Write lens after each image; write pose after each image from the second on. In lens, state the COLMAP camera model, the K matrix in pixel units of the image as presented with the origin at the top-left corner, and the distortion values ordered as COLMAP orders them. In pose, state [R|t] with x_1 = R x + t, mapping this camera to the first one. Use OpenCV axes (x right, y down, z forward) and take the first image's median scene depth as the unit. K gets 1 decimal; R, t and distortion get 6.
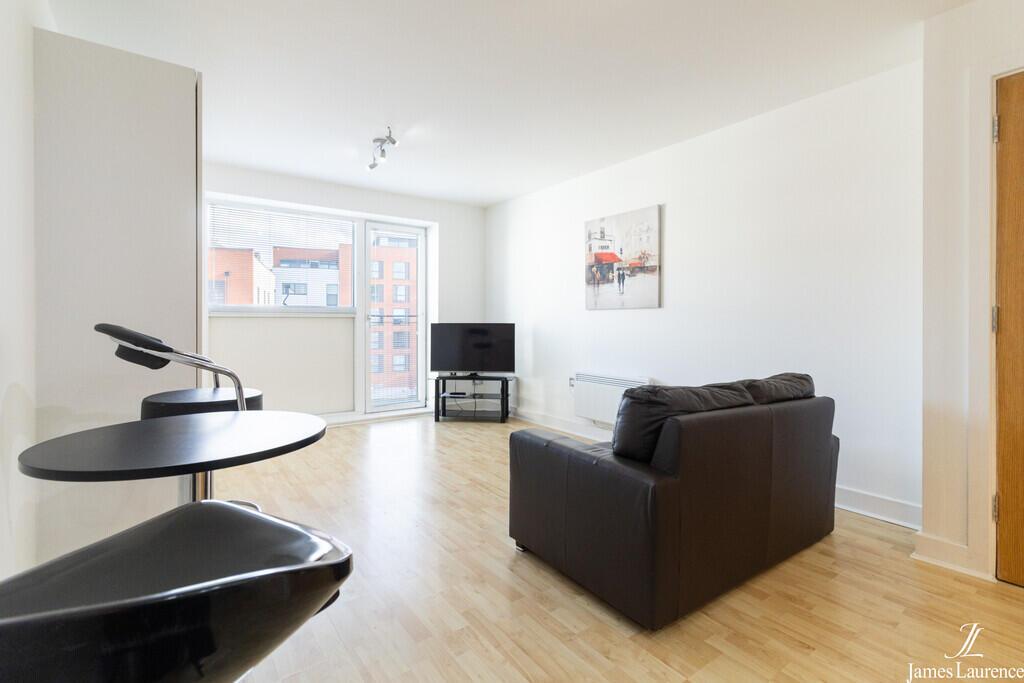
lens RADIAL K [[480.9, 0, 512.6], [0, 480.9, 321.2], [0, 0, 1]] dist [0.003903, -0.000005]
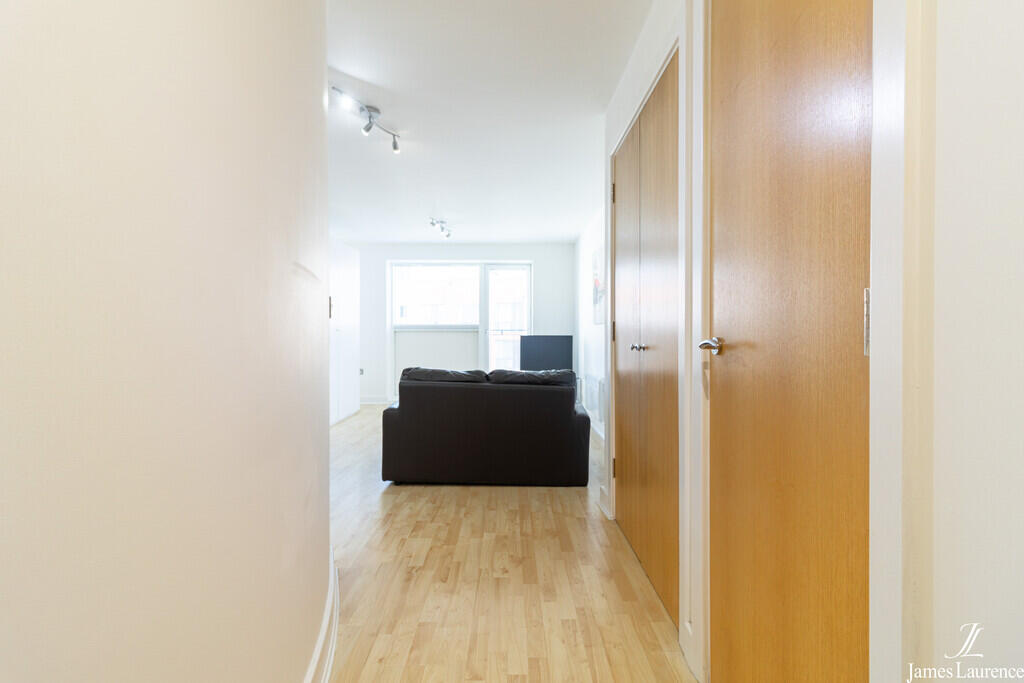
lens RADIAL K [[470.2, 0, 512.0], [0, 470.2, 341.5], [0, 0, 1]] dist [0.001017, 0.000000]
pose [[0.809381, 0.008588, -0.587220, 0.694397], [0.001866, 0.999850, 0.017194, -0.001581], [0.587280, -0.015012, 0.809244, -0.117729]]
